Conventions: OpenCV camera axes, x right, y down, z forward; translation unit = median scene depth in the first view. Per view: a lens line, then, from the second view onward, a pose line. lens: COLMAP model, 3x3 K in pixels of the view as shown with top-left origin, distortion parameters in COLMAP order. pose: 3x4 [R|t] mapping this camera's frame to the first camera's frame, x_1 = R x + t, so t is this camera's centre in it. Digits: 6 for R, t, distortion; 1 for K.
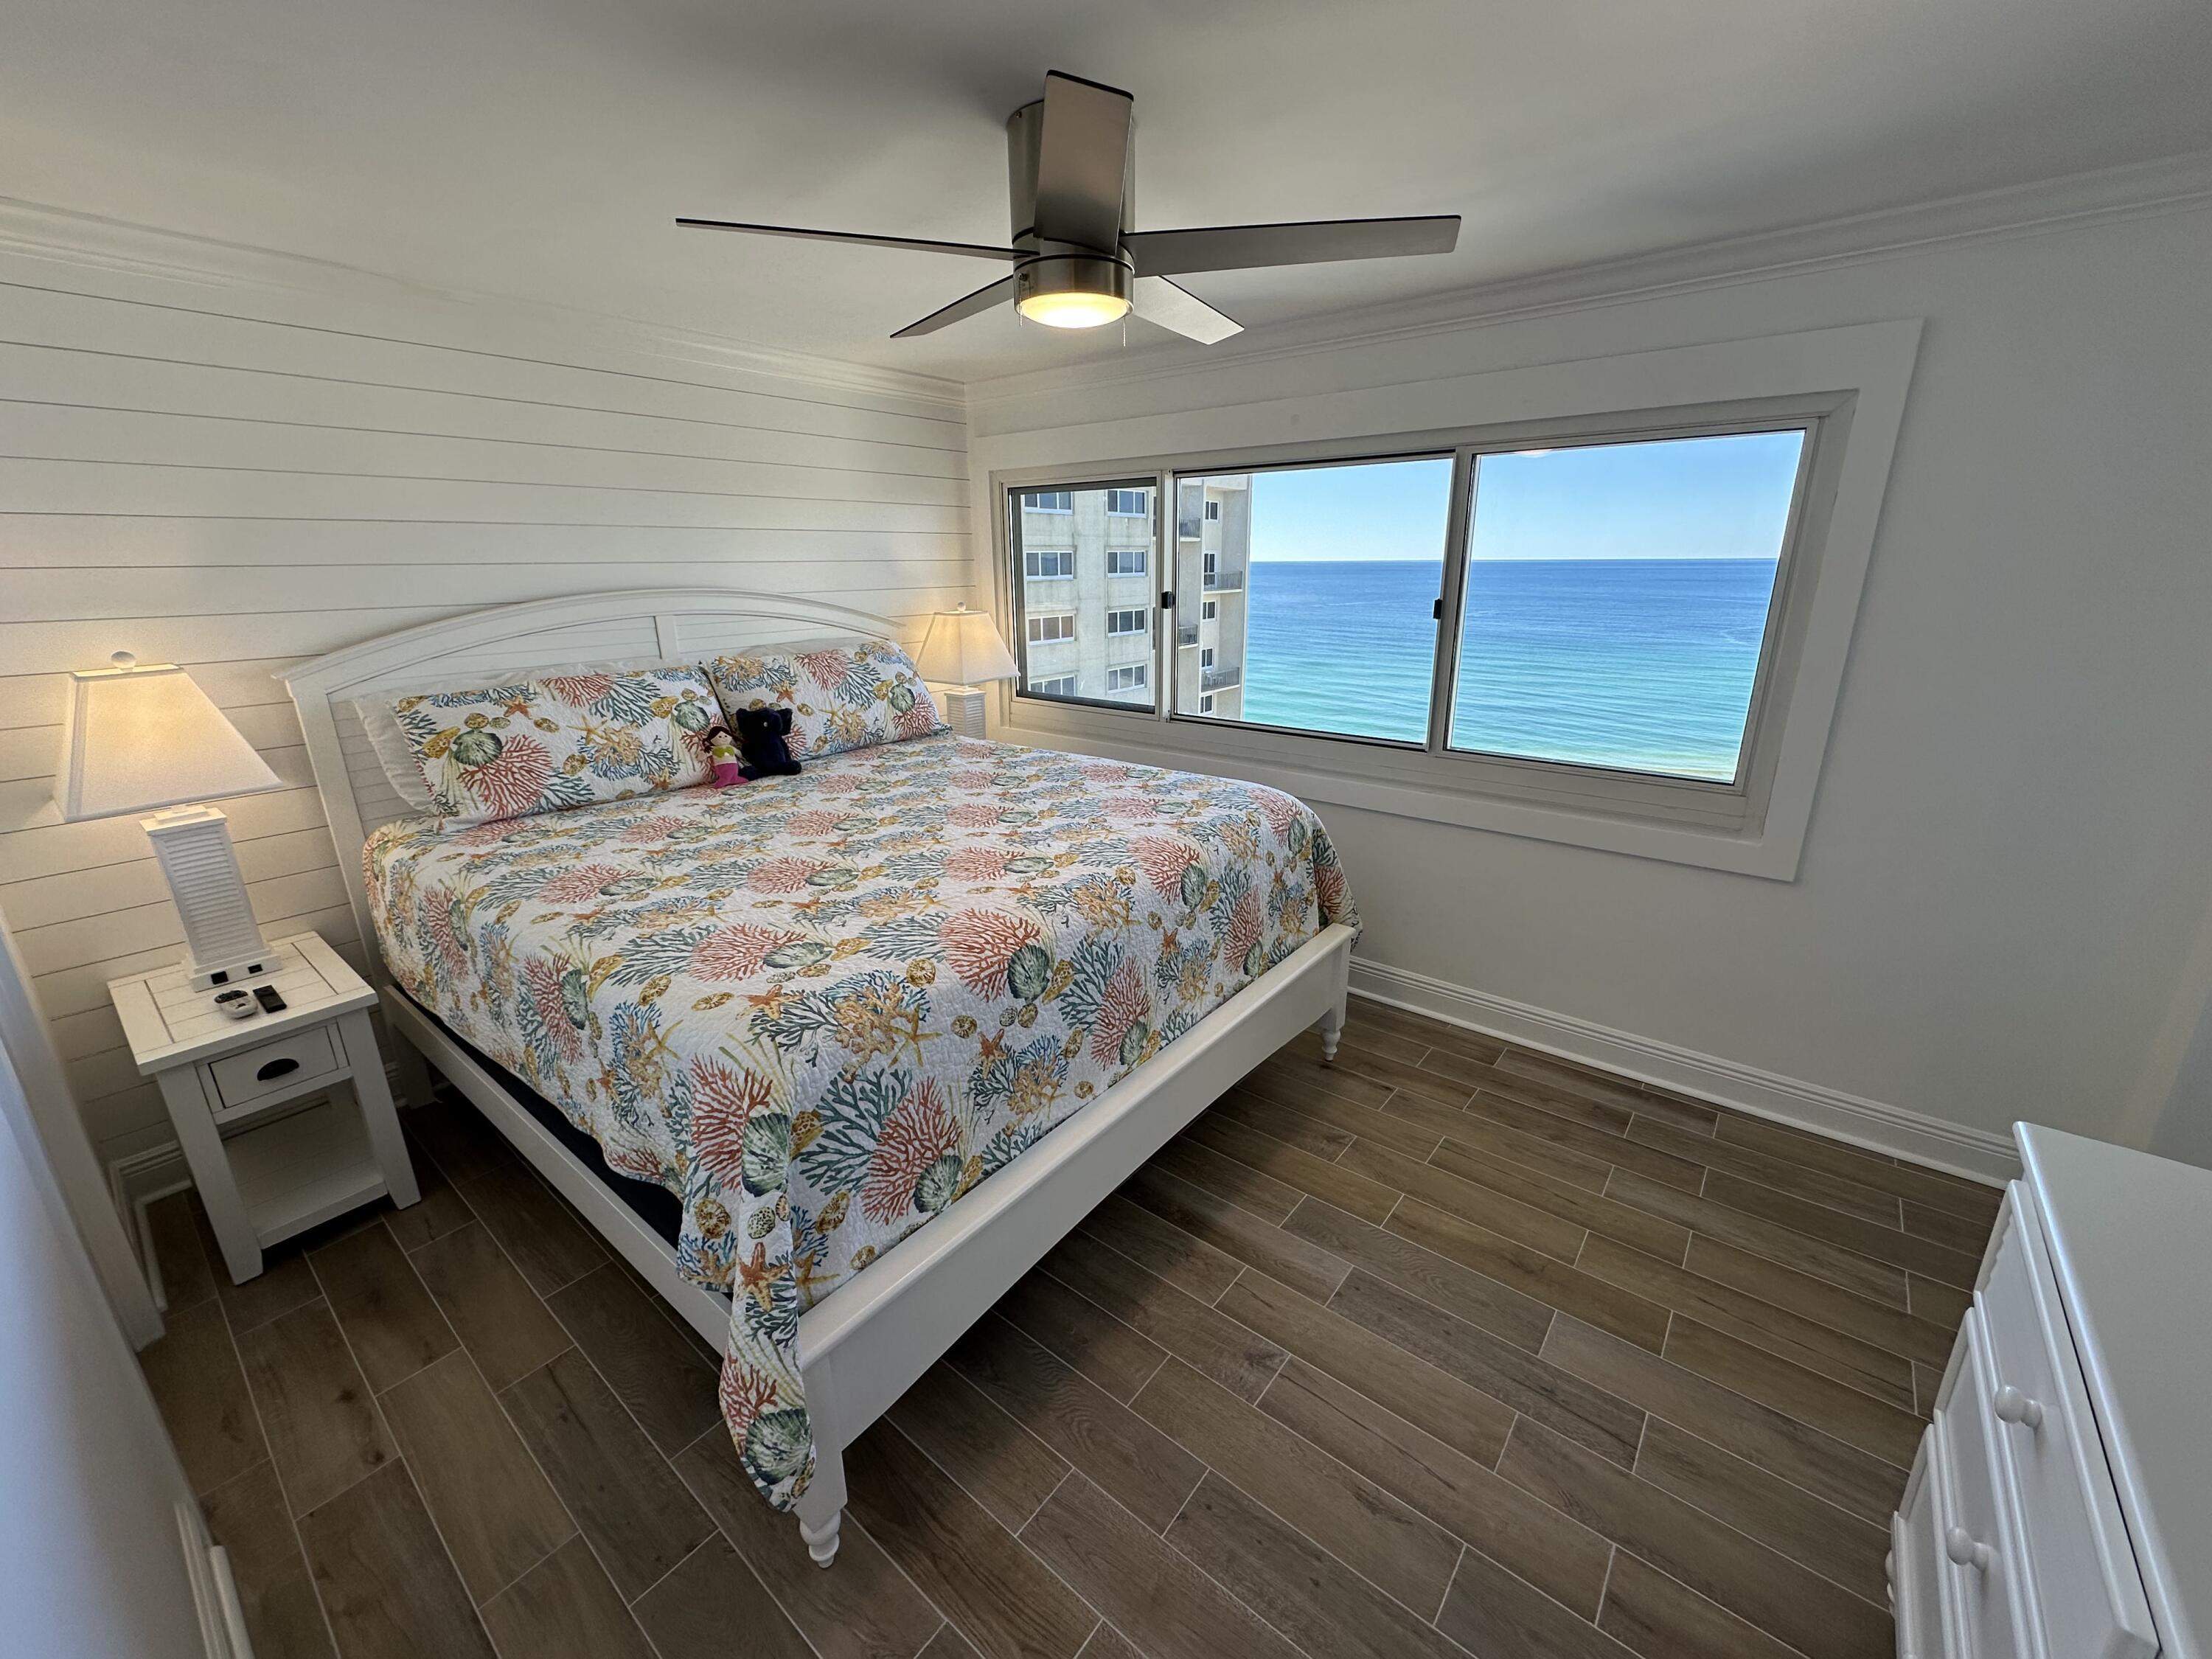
lens RADIAL K [[876.6, 0, 1106.9], [0, 876.6, 832.0], [0, 0, 1]] dist [-0.004796, 0.000589]
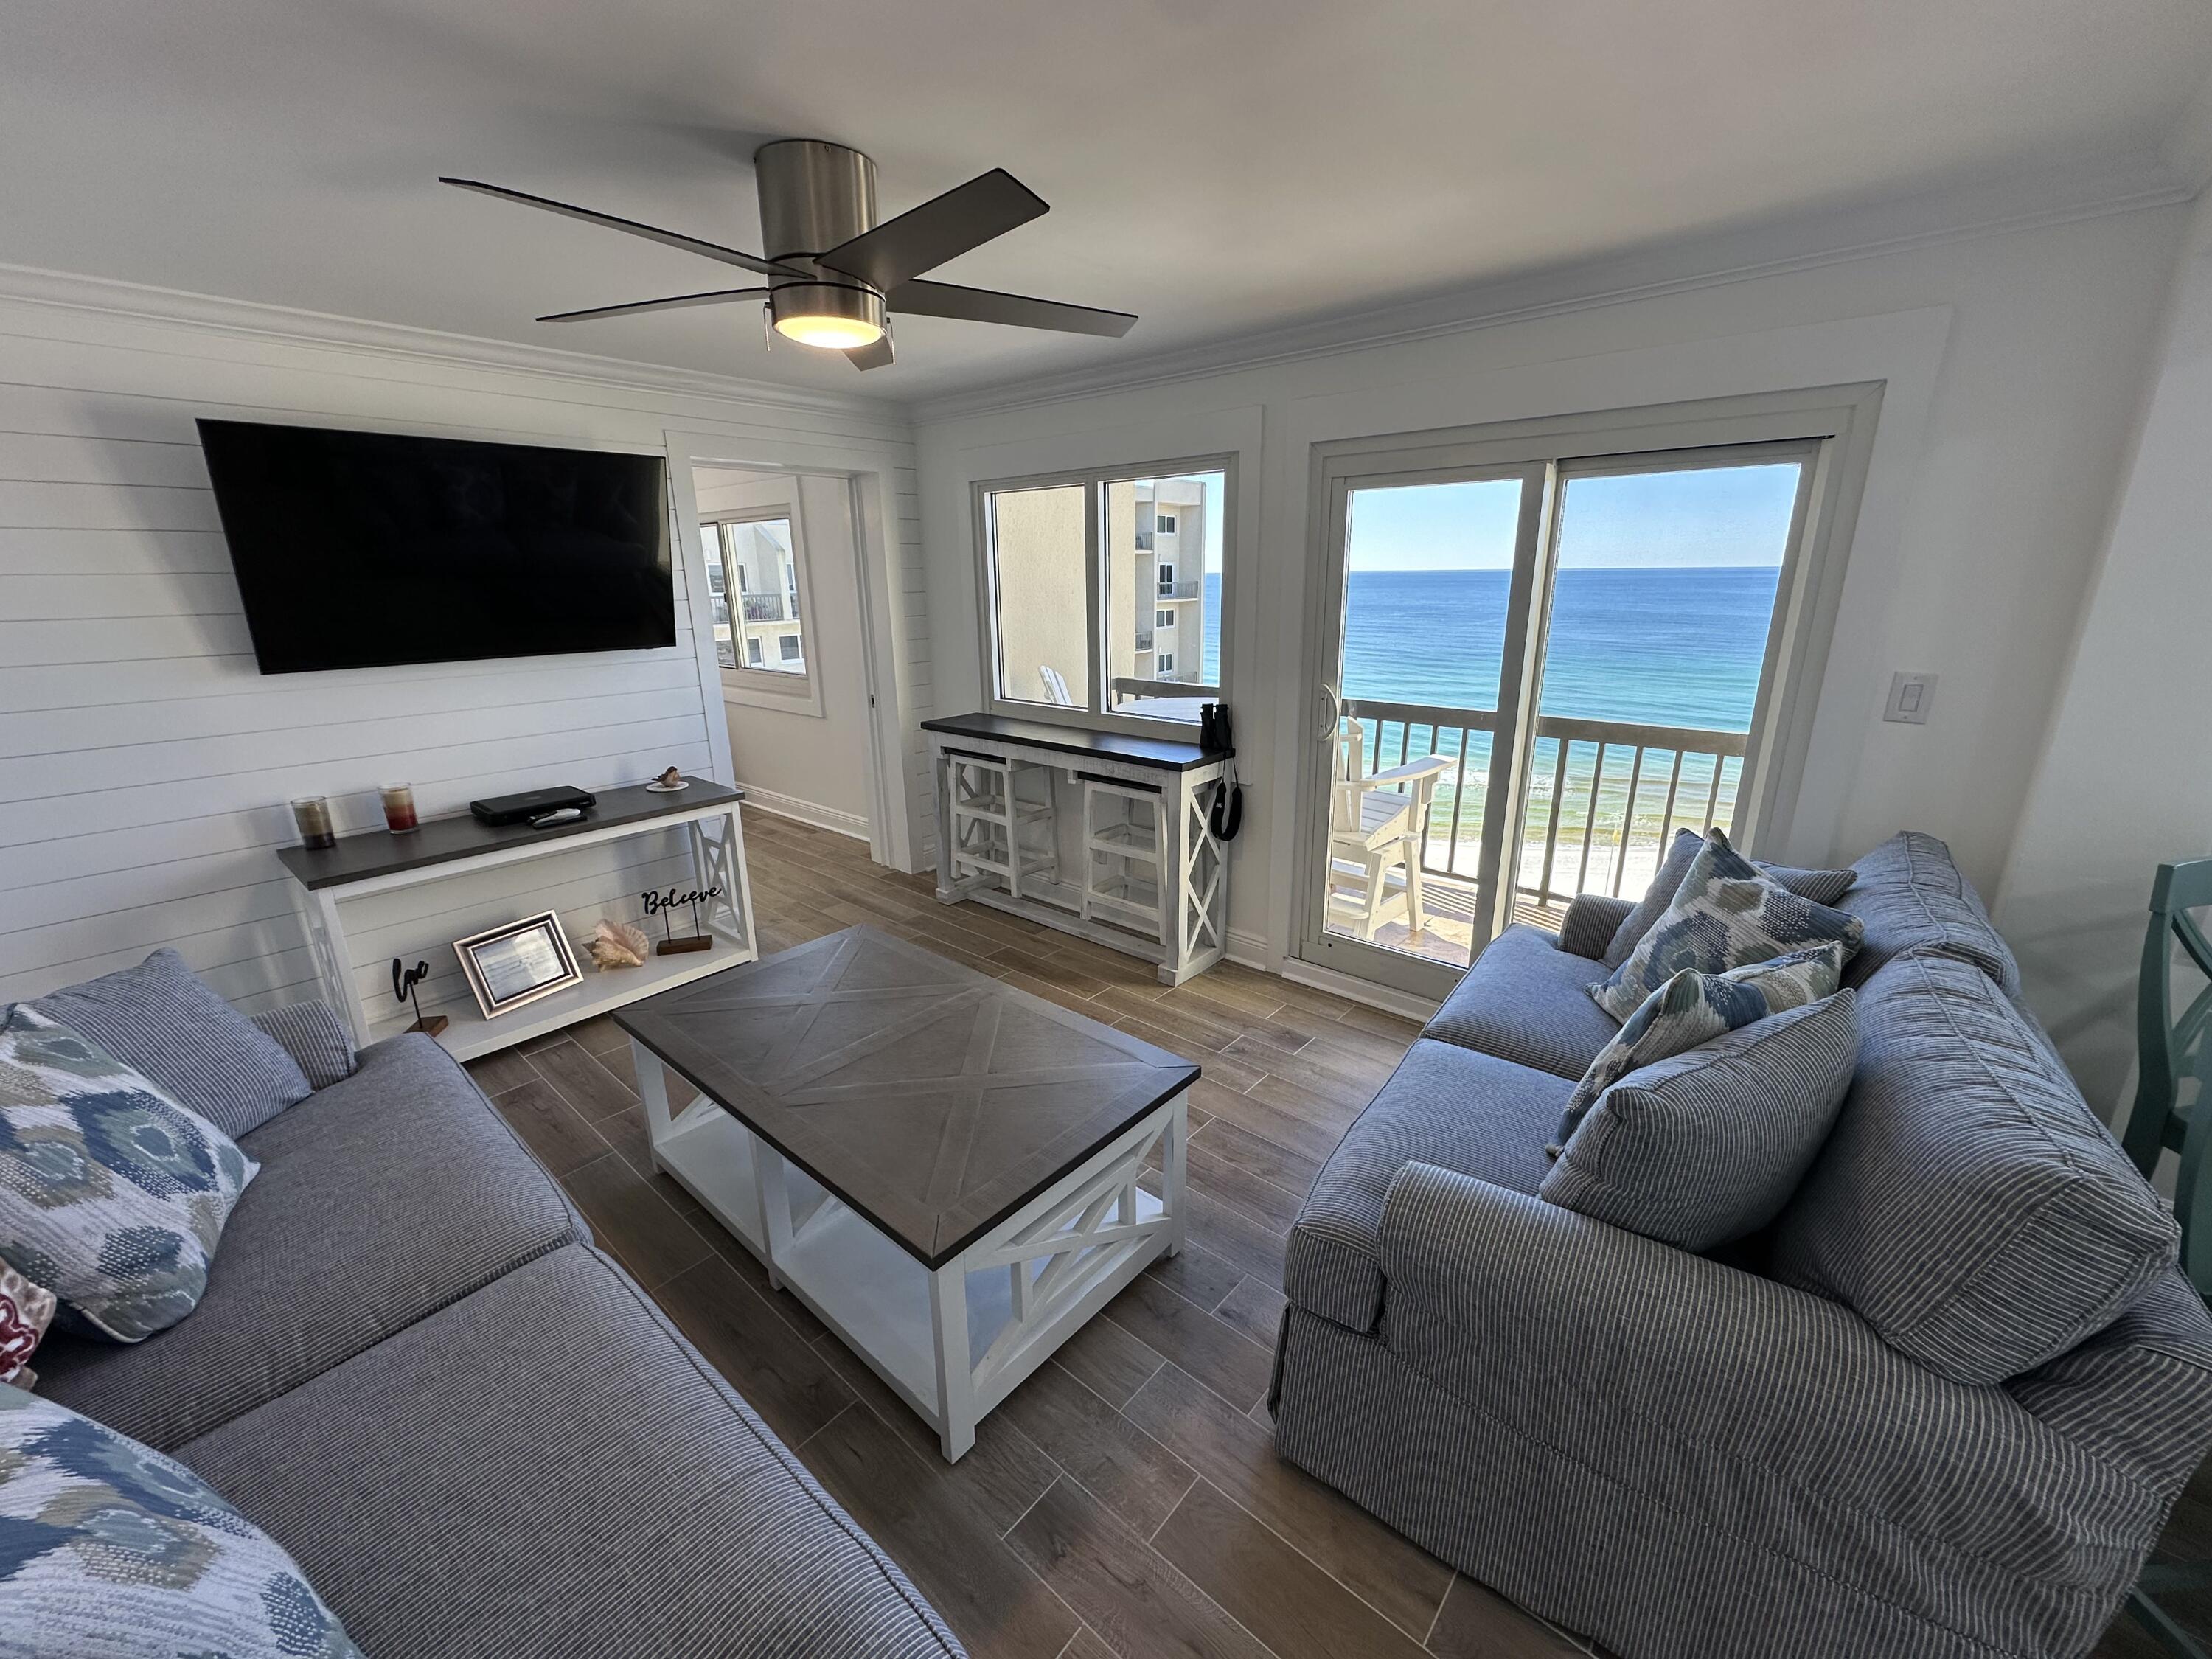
lens RADIAL K [[876.6, 0, 1106.2], [0, 876.6, 832.5], [0, 0, 1]] dist [-0.004796, 0.000589]
pose [[0.999479, 0.005984, -0.031728, 1.502334], [-0.006325, 0.999923, -0.010651, 0.350711], [0.031662, 0.010846, 0.999440, -1.144189]]
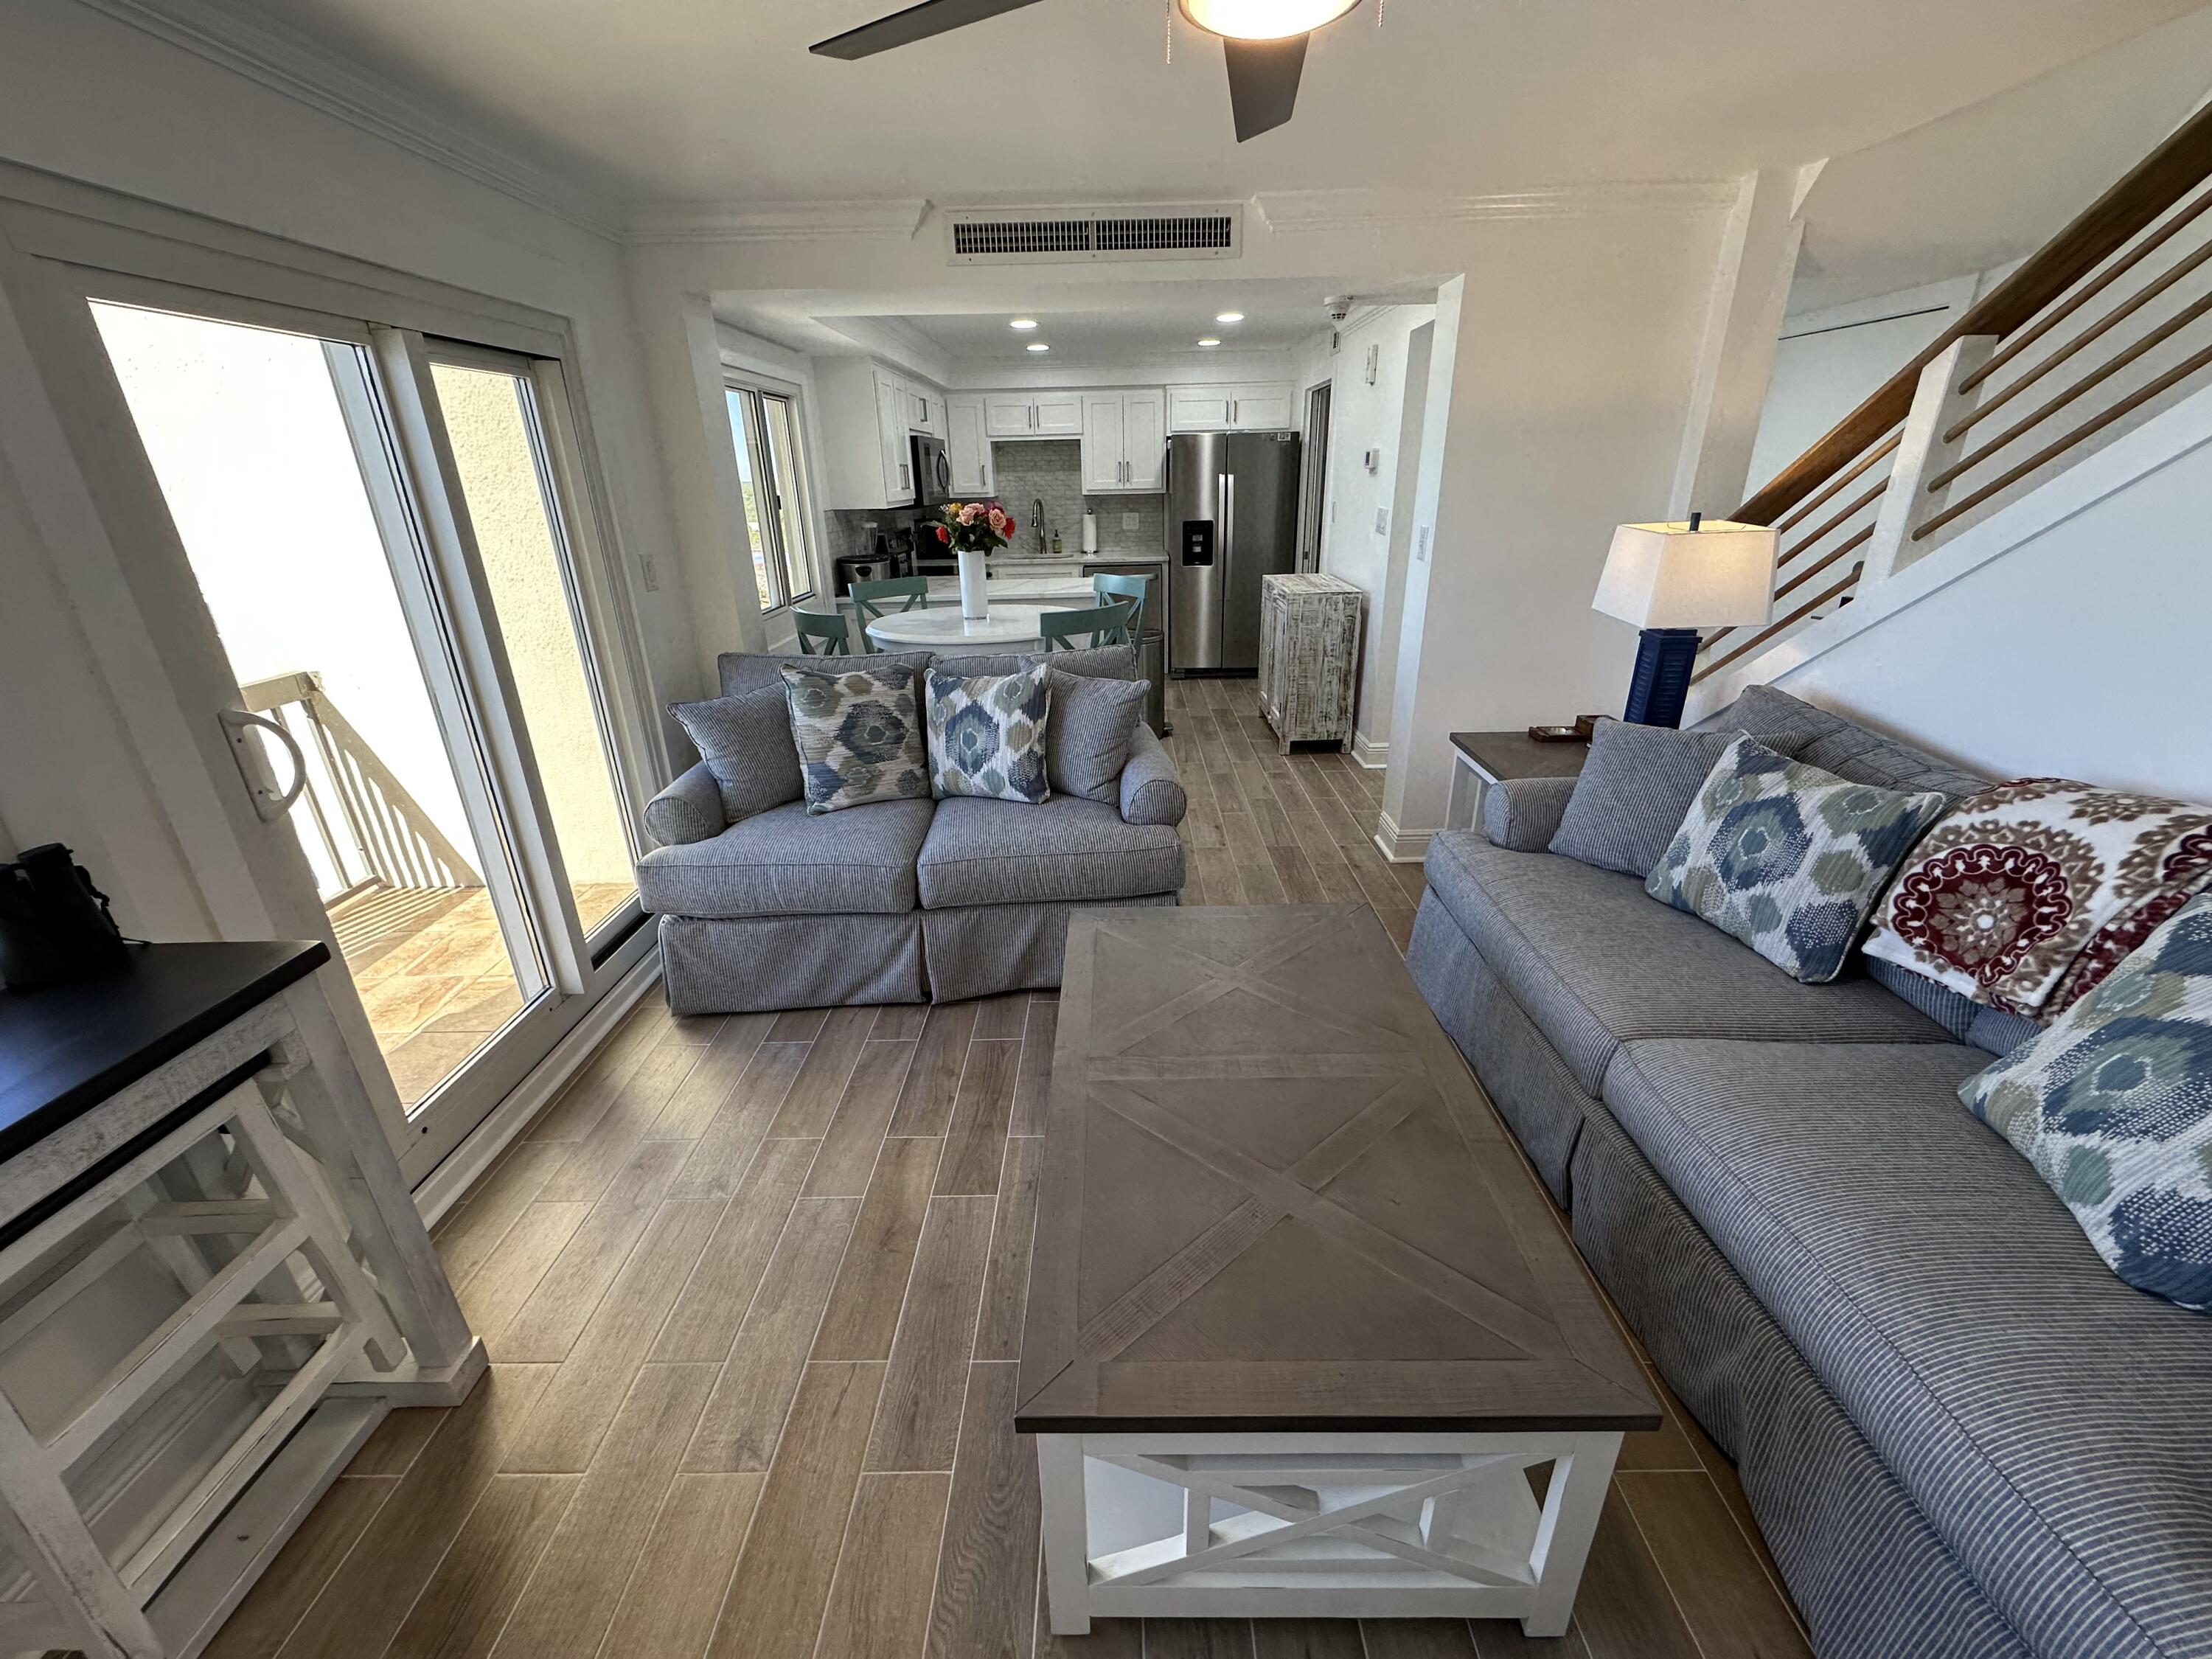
lens RADIAL K [[876.6, 0, 1107.8], [0, 876.6, 829.1], [0, 0, 1]] dist [-0.004796, 0.000589]
pose [[-0.622529, -0.273759, 0.733153, 0.913465], [0.258600, 0.812239, 0.522870, 0.031565], [-0.738637, 0.515095, -0.434848, -0.043690]]
